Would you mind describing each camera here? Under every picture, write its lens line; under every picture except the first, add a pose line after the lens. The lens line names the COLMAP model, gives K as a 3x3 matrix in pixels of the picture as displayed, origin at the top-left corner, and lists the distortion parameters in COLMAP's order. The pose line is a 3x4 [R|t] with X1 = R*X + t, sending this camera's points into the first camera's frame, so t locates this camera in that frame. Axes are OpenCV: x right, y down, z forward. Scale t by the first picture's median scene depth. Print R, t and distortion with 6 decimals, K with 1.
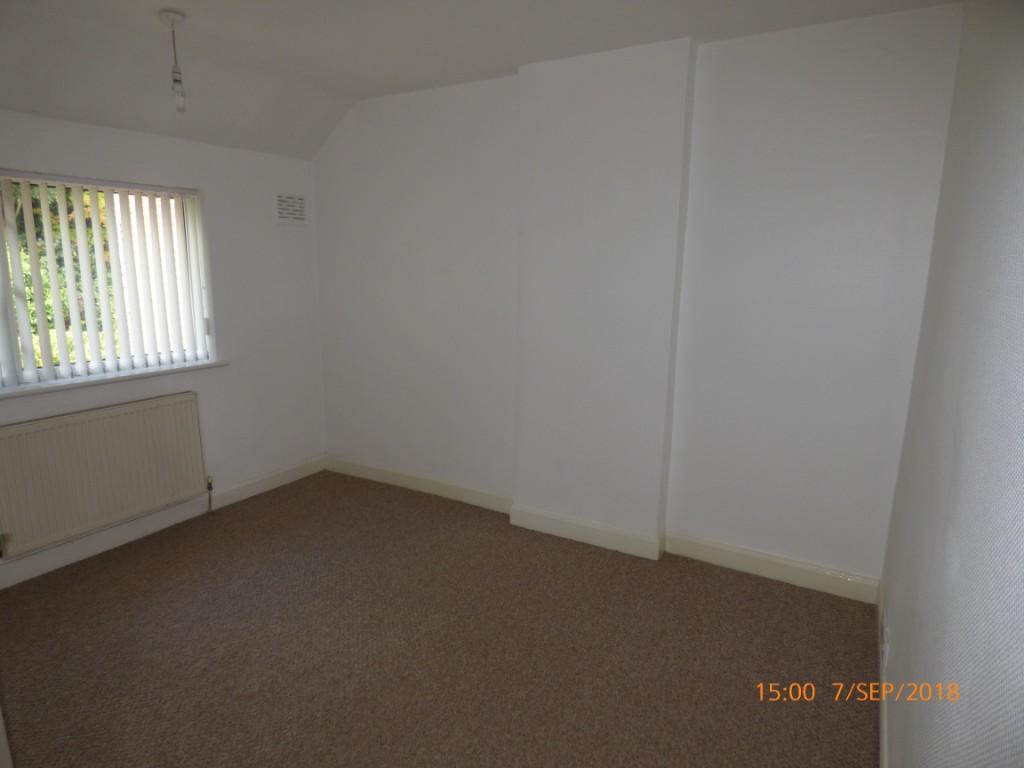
lens RADIAL K [[600.3, 0, 506.4], [0, 600.3, 386.2], [0, 0, 1]] dist [-0.018964, -0.000383]
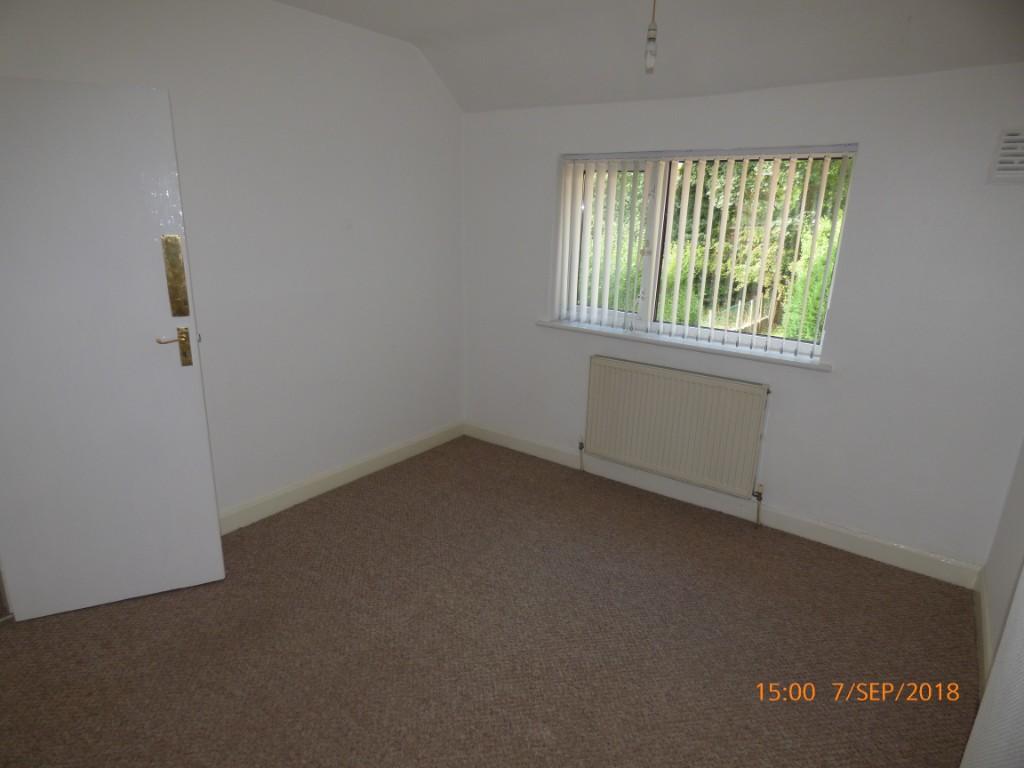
lens RADIAL K [[600.3, 0, 506.4], [0, 600.3, 386.2], [0, 0, 1]] dist [-0.018964, -0.000383]
pose [[-0.089069, 0.245305, -0.965346, 0.383460], [-0.242640, 0.934656, 0.259894, -0.134138], [0.966019, 0.257380, -0.023728, 0.682857]]
